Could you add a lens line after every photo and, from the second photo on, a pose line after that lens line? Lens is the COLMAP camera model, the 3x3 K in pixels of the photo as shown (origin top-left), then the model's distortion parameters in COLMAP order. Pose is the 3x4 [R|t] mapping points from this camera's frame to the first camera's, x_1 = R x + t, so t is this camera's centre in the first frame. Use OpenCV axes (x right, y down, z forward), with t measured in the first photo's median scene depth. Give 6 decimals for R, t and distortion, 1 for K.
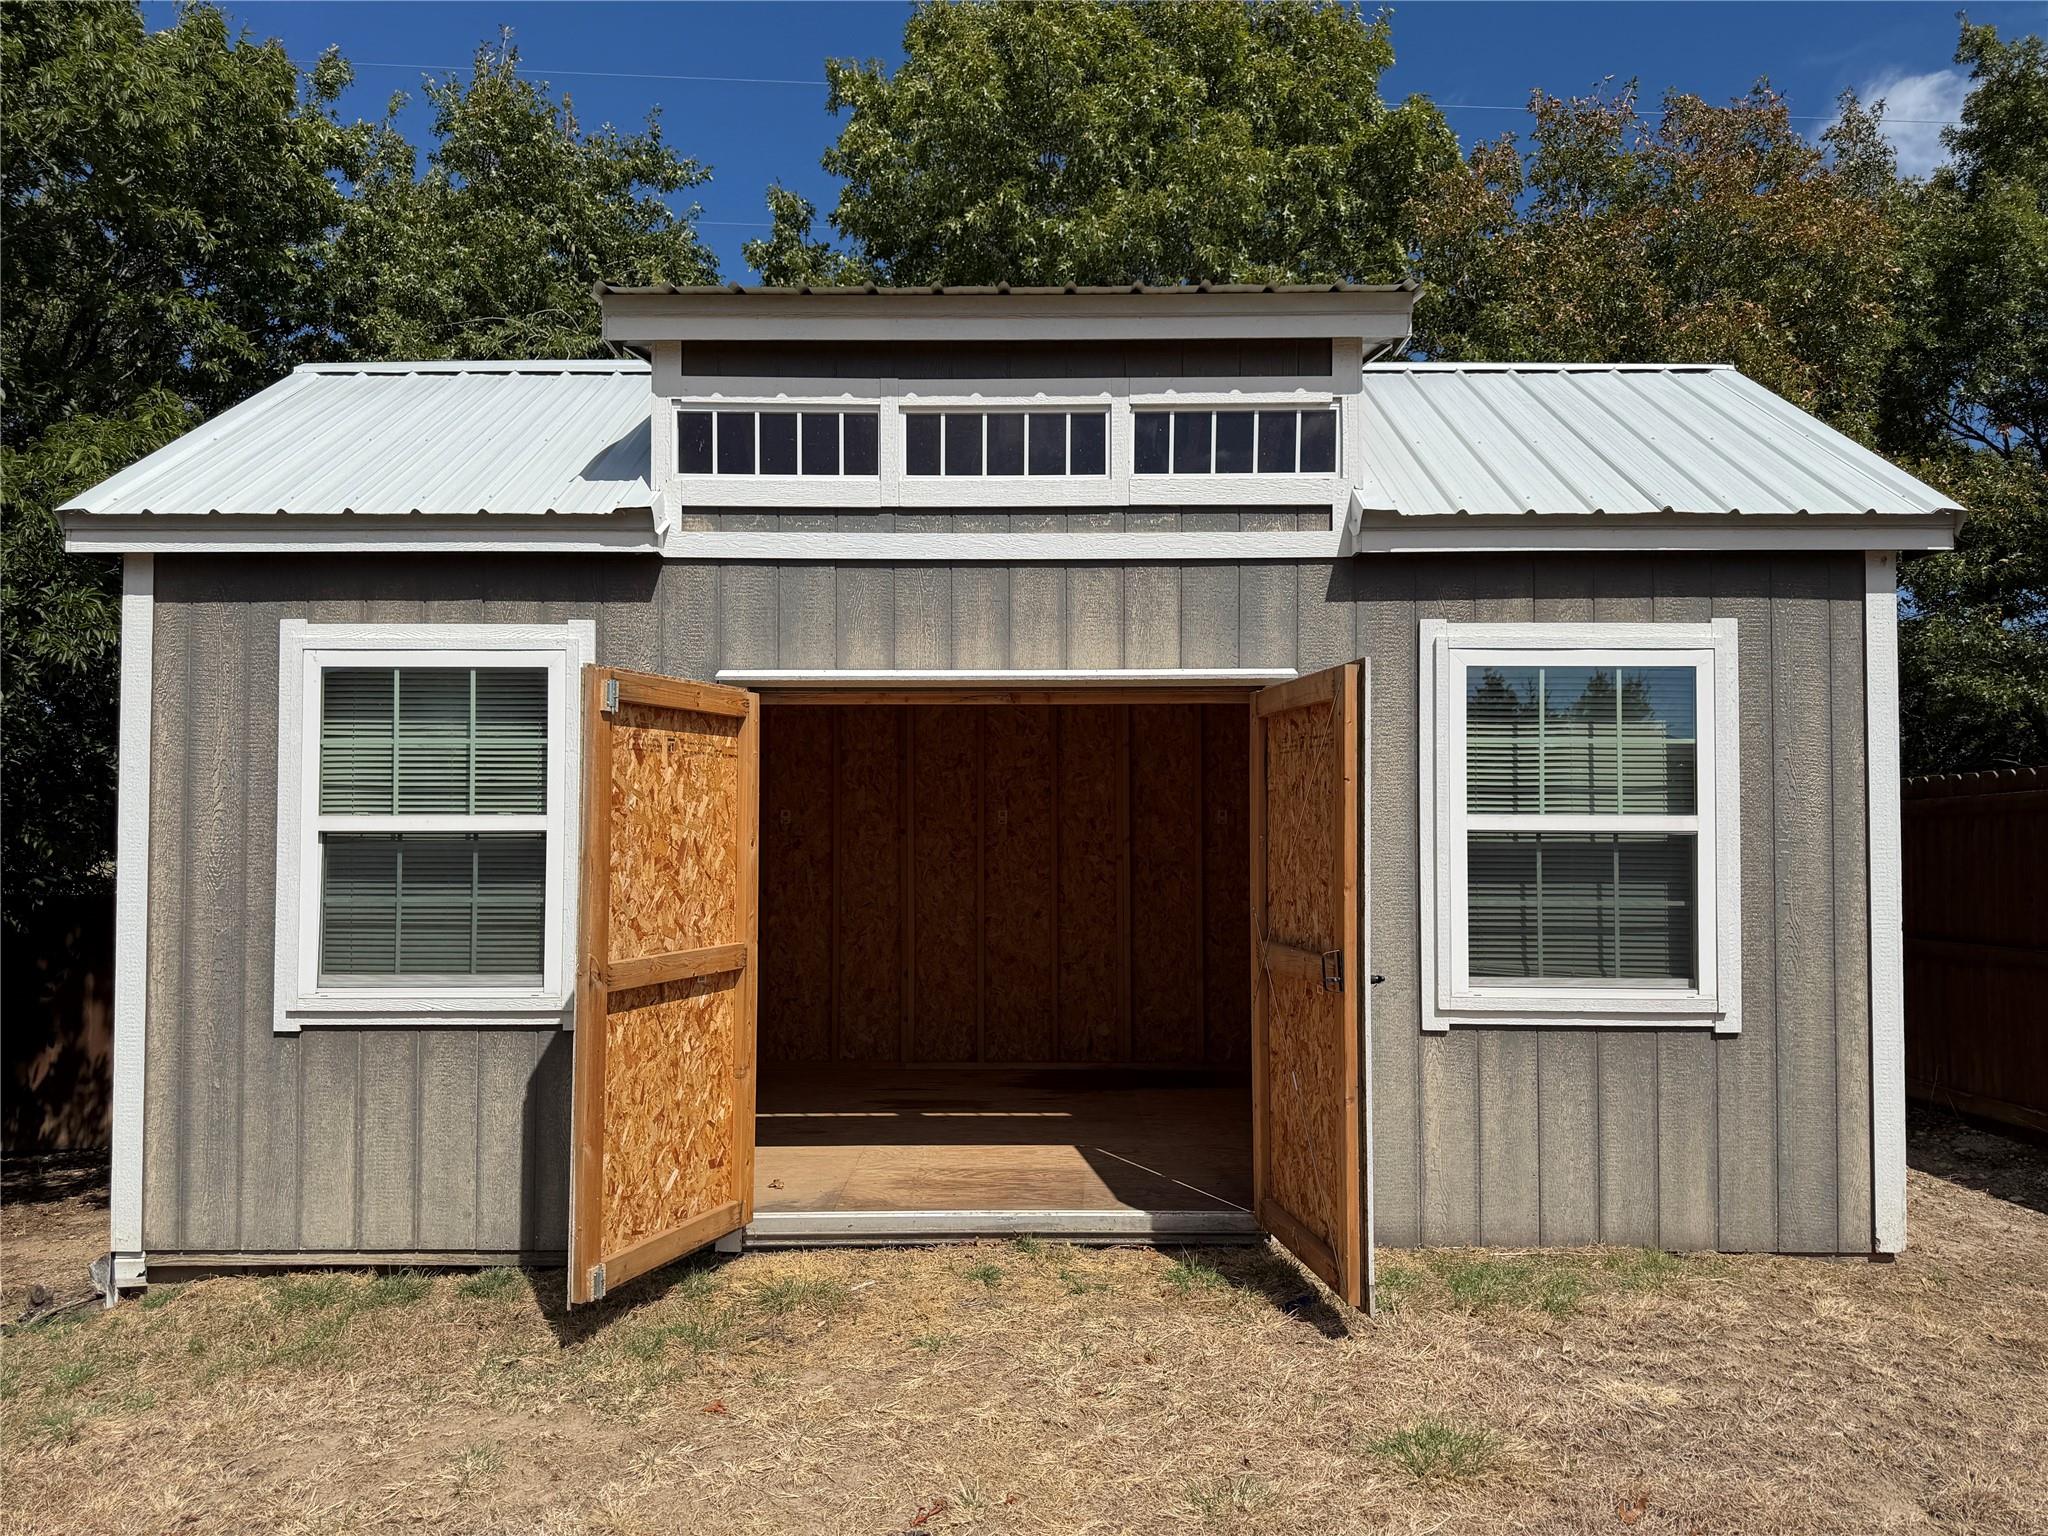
lens RADIAL K [[1446.8, 0, 1022.9], [0, 1446.8, 778.5], [0, 0, 1]] dist [0.072615, -0.082719]
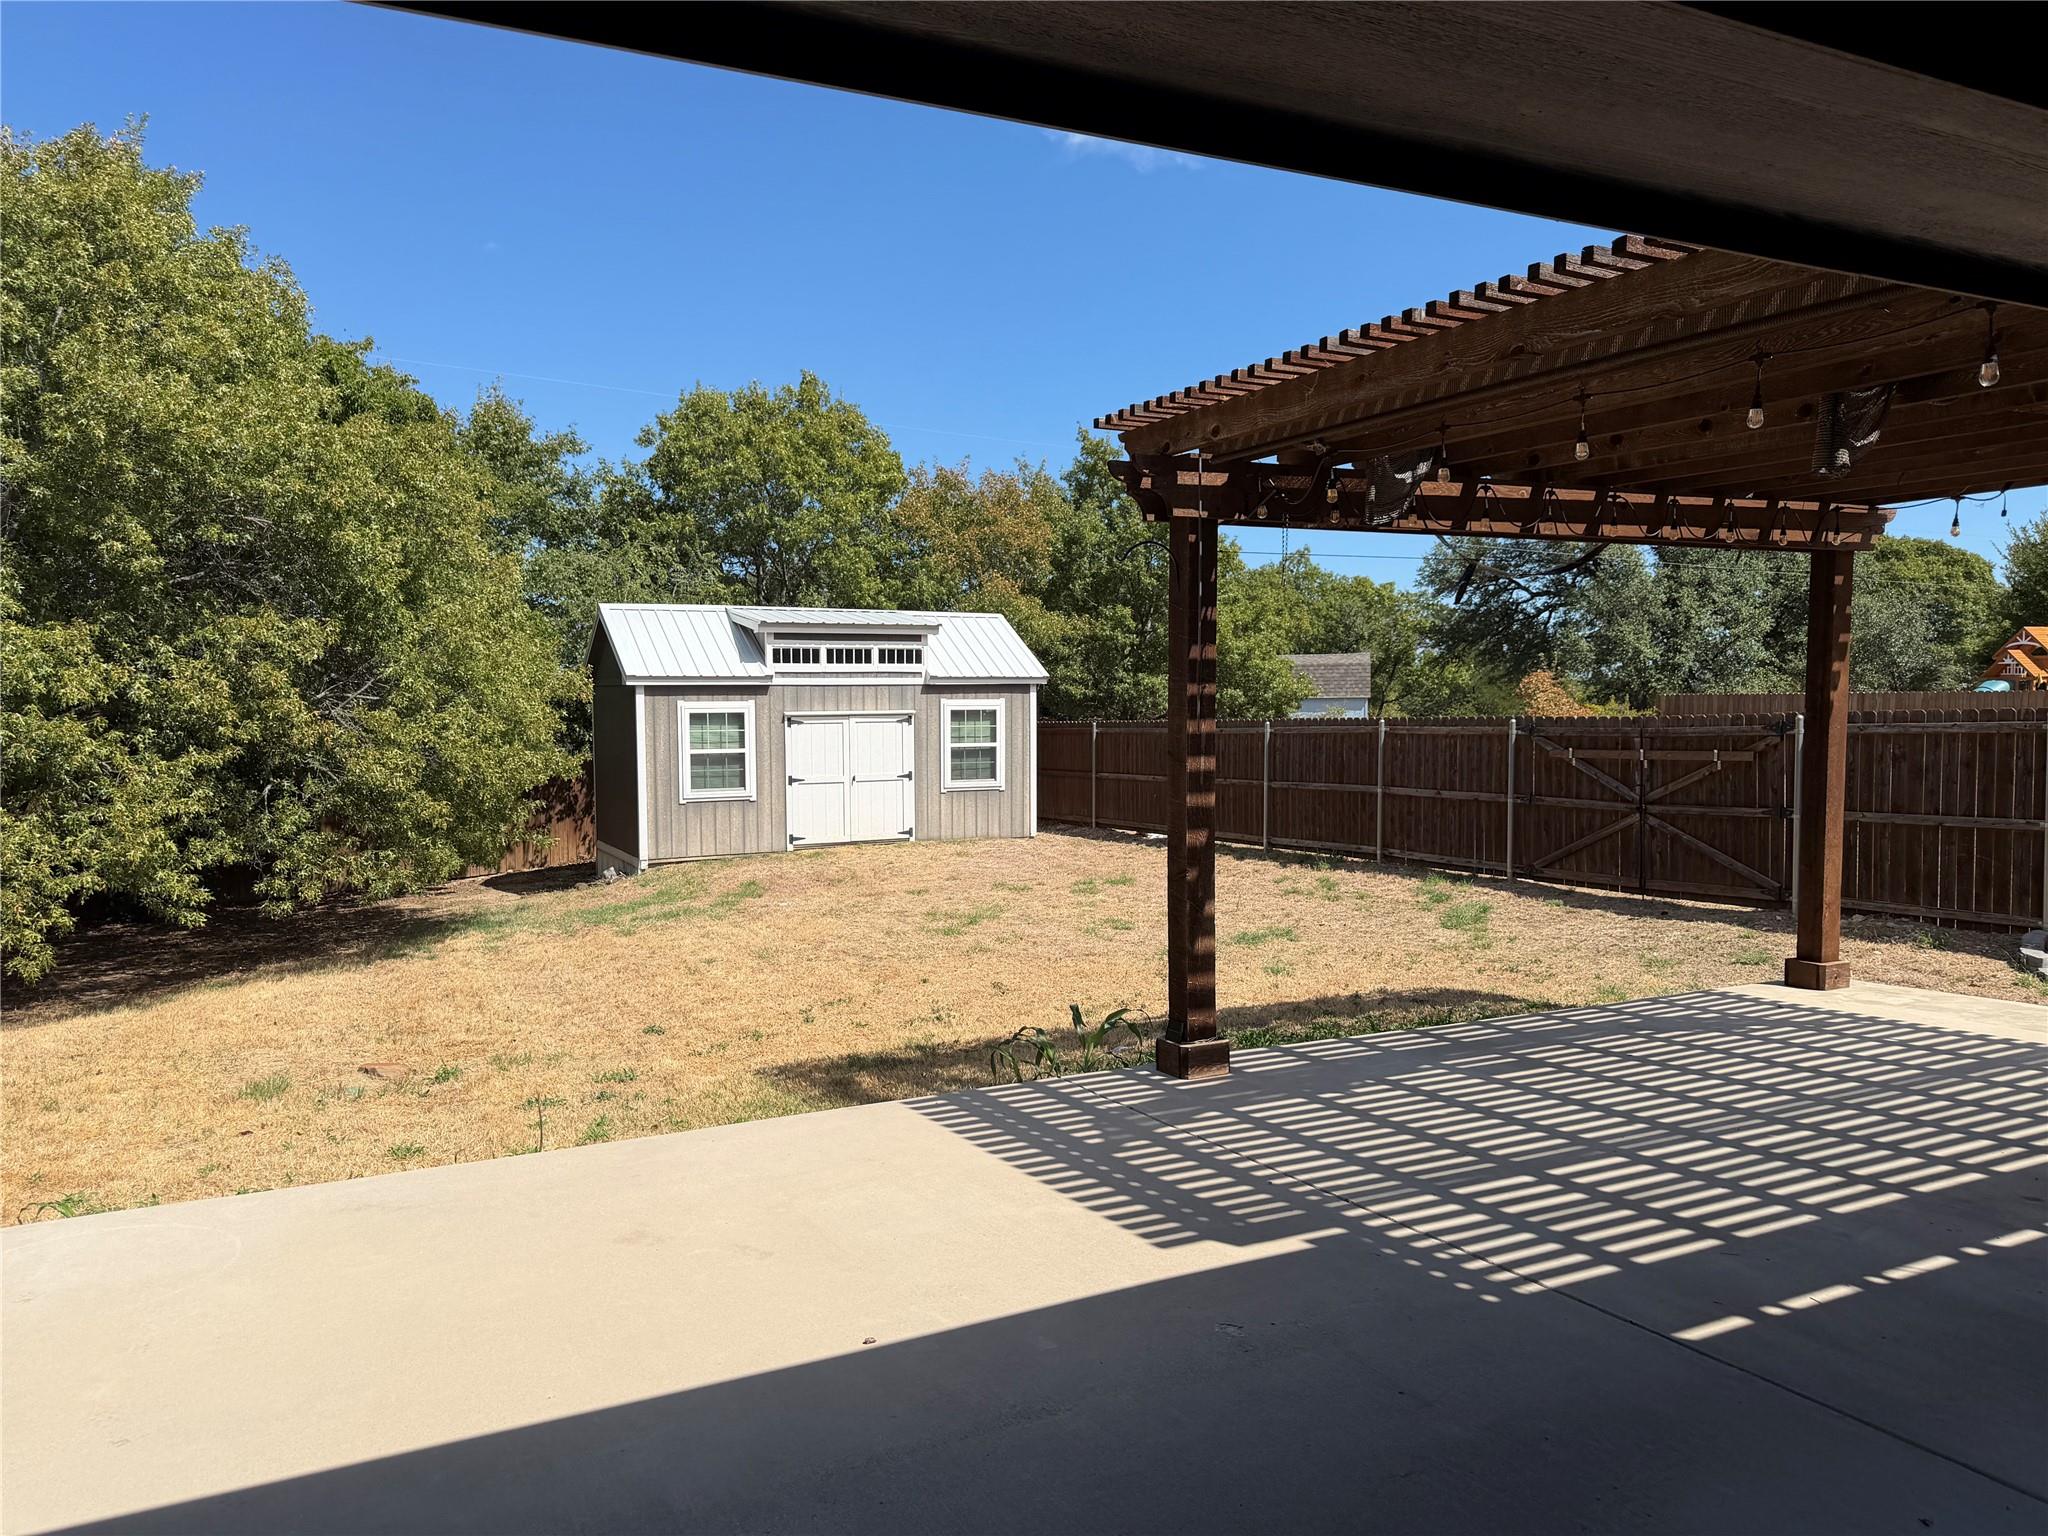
lens RADIAL K [[1552.5, 0, 1024.2], [0, 1552.5, 769.3], [0, 0, 1]] dist [-0.000212, -0.000009]
pose [[0.886353, -0.030092, 0.462031, -1.635524], [-0.006635, 0.996958, 0.077661, -0.257623], [-0.462962, -0.071901, 0.883457, -3.189946]]
